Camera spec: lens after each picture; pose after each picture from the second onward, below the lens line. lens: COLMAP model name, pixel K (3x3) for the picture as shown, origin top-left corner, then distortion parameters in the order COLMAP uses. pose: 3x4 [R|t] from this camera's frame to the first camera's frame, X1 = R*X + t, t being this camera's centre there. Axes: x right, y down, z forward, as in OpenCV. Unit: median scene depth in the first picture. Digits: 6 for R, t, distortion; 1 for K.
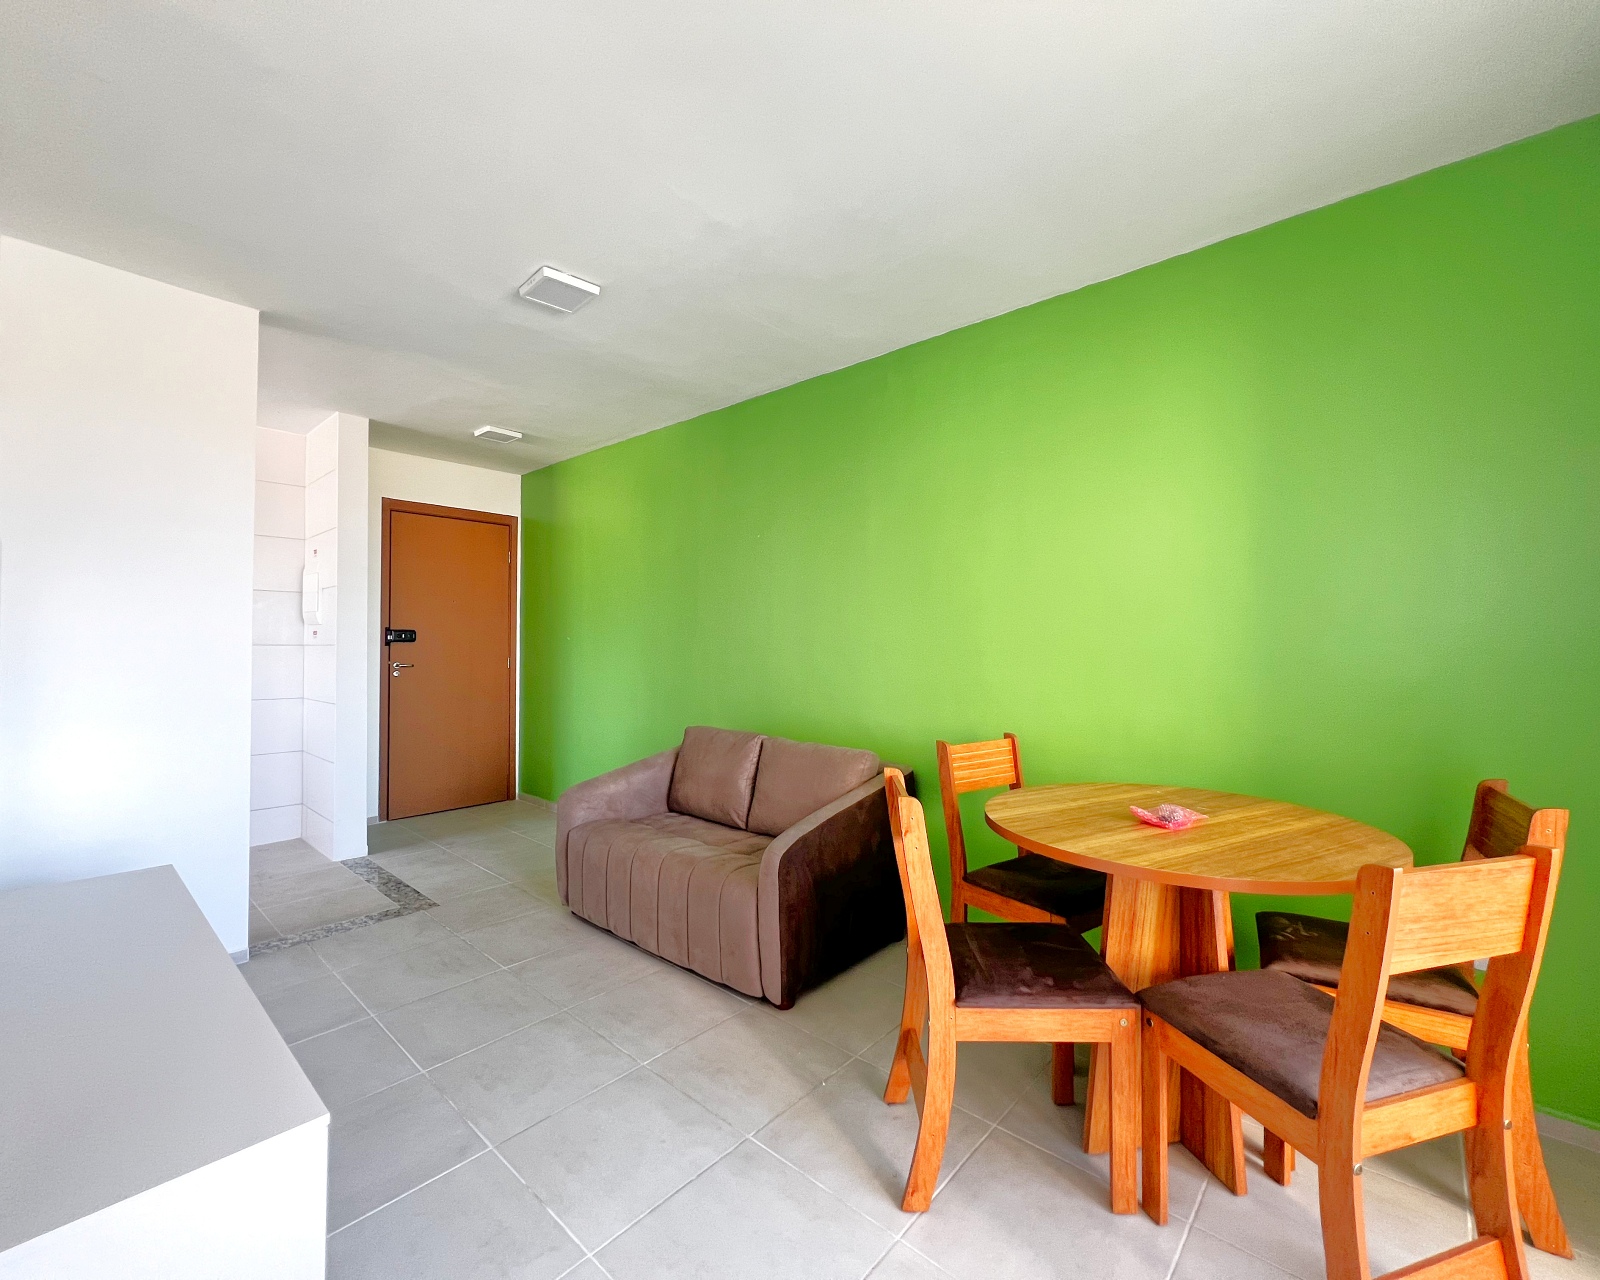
lens RADIAL K [[682.7, 0, 797.0], [0, 682.7, 637.3], [0, 0, 1]] dist [-0.002723, 0.000106]
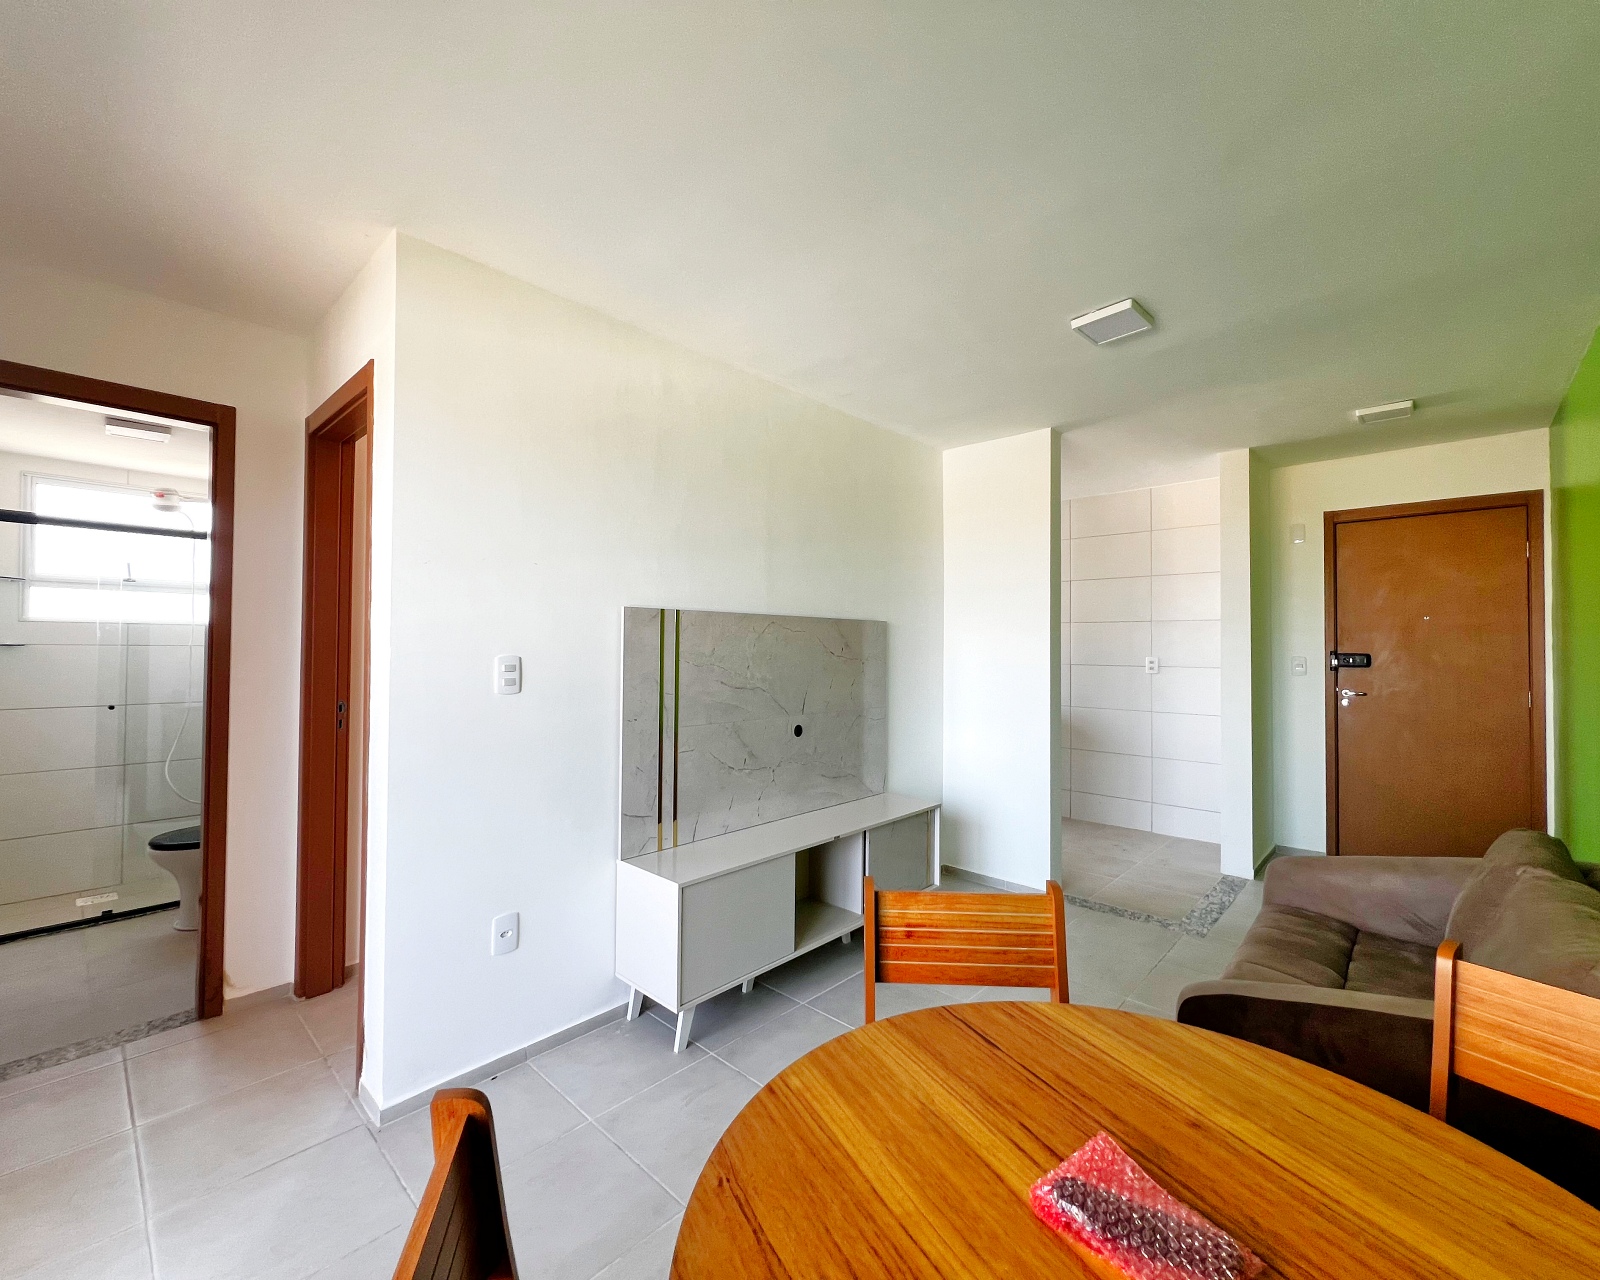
lens RADIAL K [[682.7, 0, 801.5], [0, 682.7, 638.0], [0, 0, 1]] dist [-0.002723, 0.000106]
pose [[-0.014252, -0.016976, -0.999754, 0.331091], [0.004026, 0.999847, -0.017035, -0.019845], [0.999890, -0.004267, -0.014182, 0.293225]]
